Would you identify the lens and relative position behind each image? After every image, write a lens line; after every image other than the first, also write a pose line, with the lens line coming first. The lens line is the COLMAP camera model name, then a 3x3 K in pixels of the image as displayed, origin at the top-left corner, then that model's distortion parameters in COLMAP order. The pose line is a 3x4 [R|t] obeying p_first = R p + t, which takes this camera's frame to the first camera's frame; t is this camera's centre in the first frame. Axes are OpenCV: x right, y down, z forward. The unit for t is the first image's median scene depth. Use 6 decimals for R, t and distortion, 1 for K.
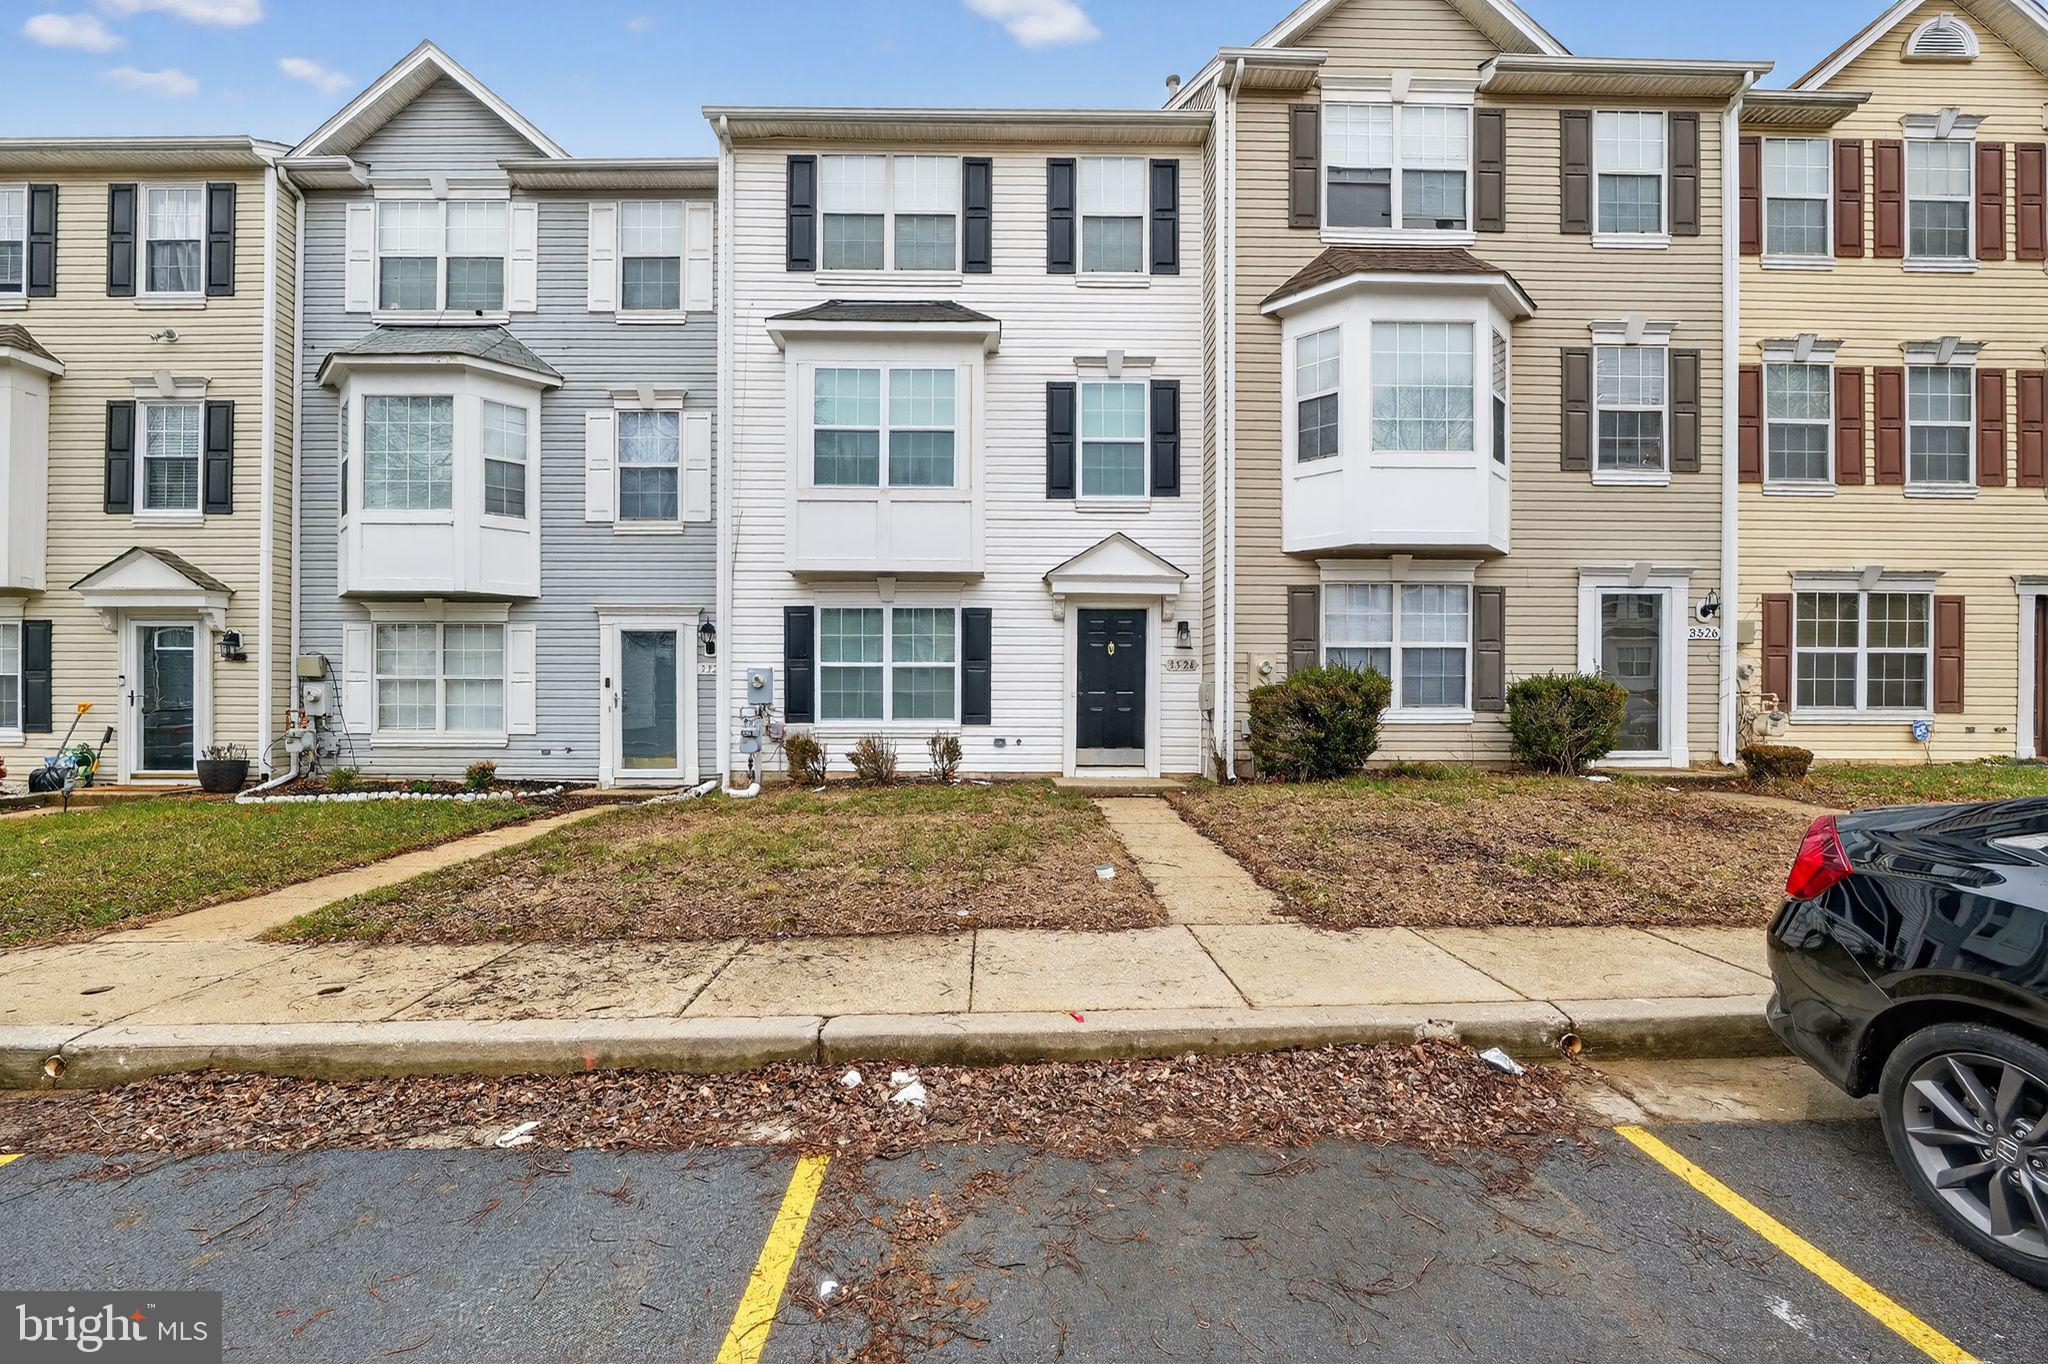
lens RADIAL K [[848.9, 0, 1029.7], [0, 848.9, 689.8], [0, 0, 1]] dist [-0.012420, 0.000439]
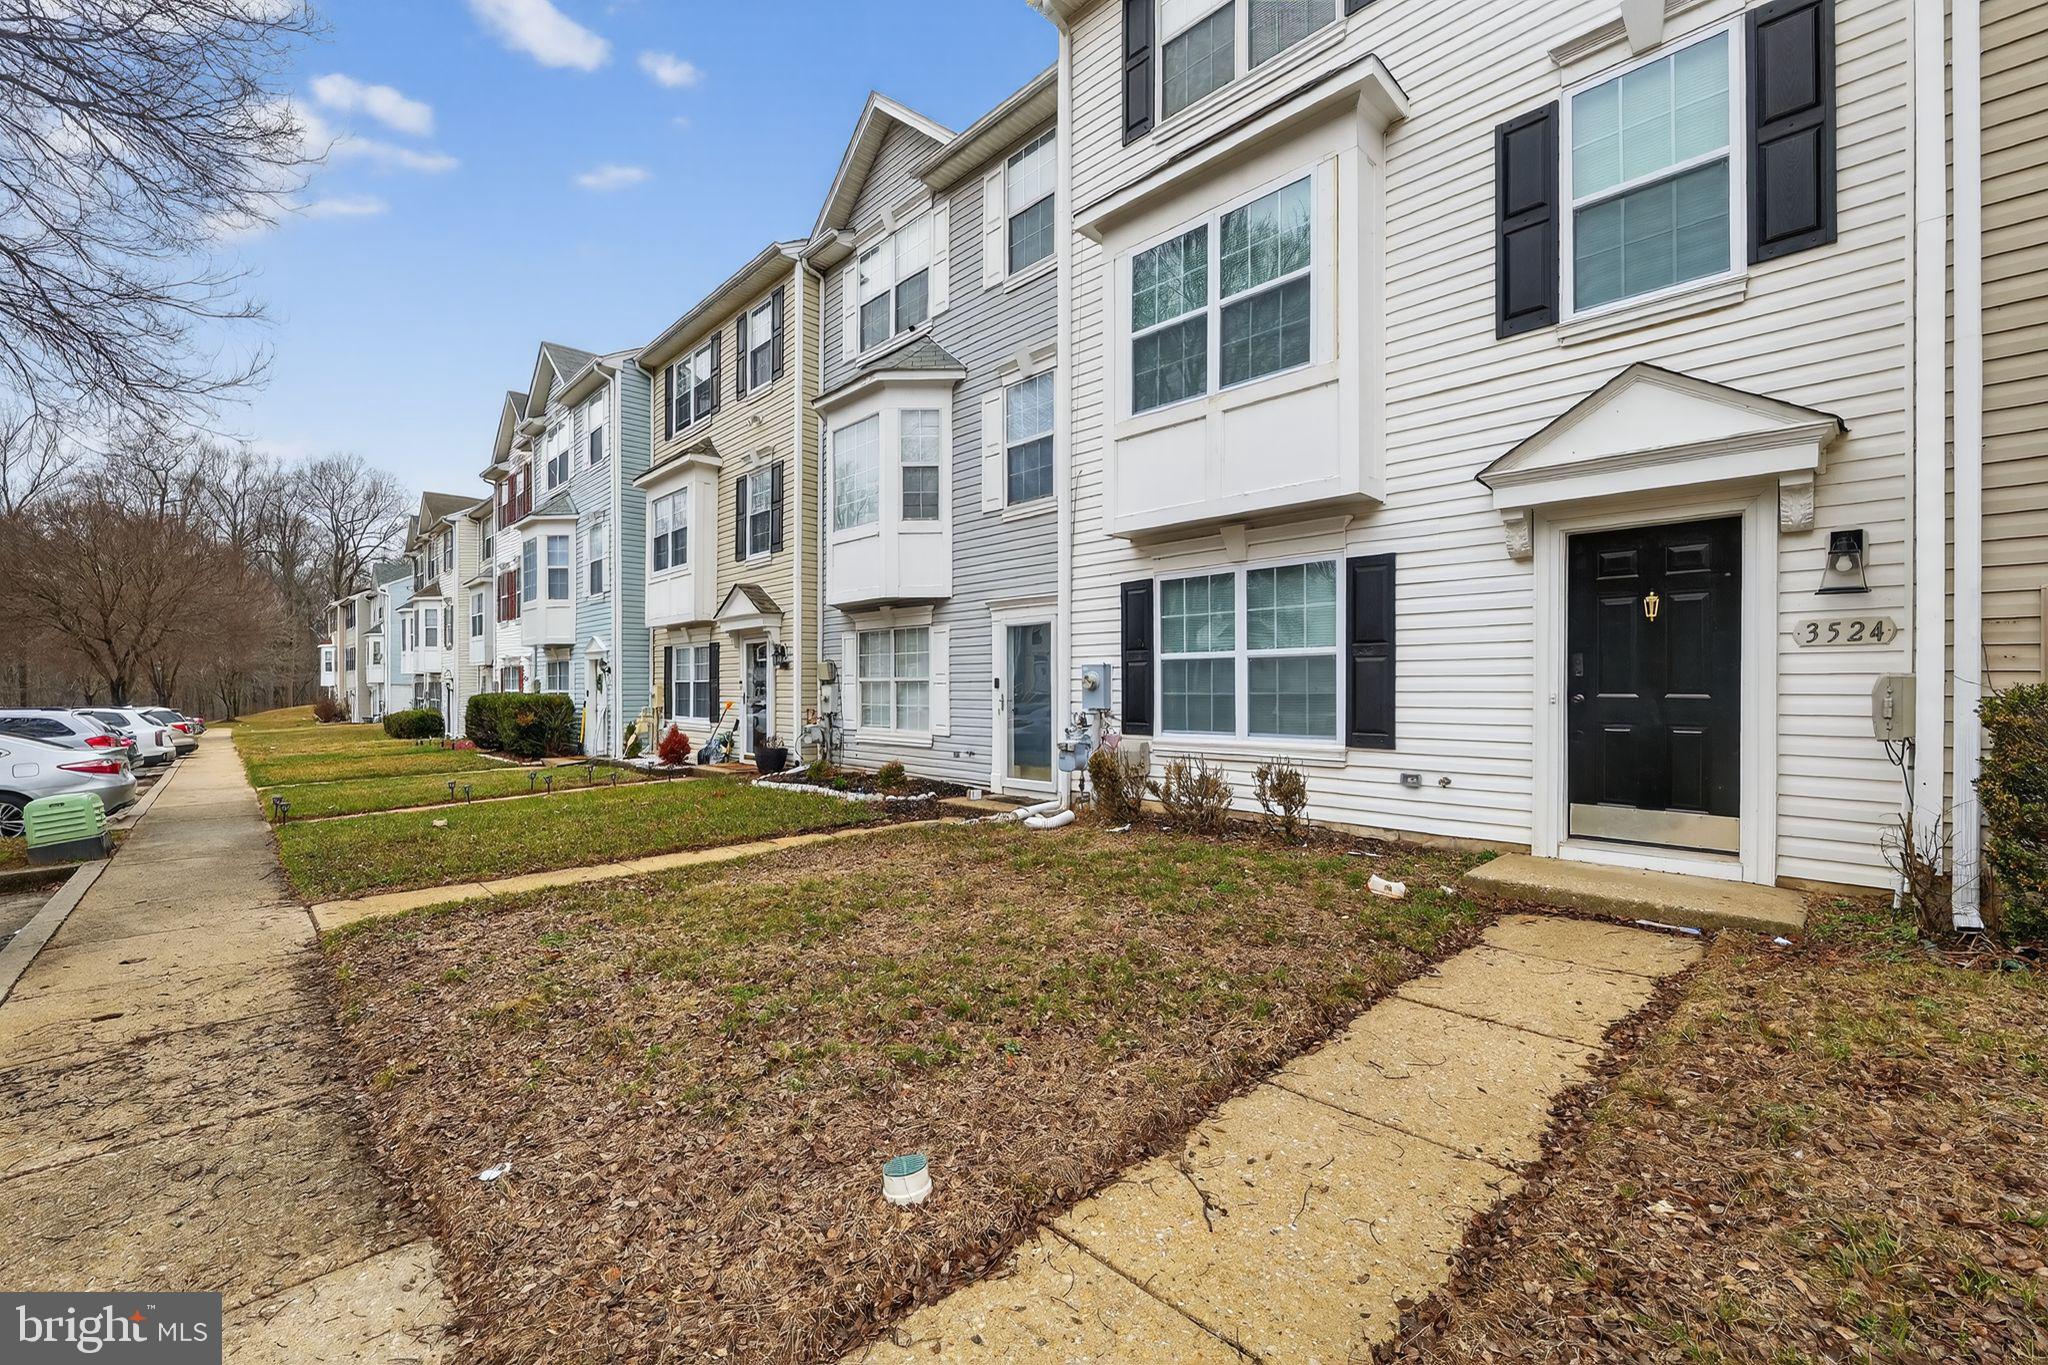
lens RADIAL K [[848.9, 0, 1018.5], [0, 848.9, 687.9], [0, 0, 1]] dist [-0.012420, 0.000439]
pose [[0.670249, -0.004205, -0.742125, 0.214691], [0.009820, 0.999947, 0.003203, -0.006355], [0.742072, -0.009435, 0.670254, 0.405014]]
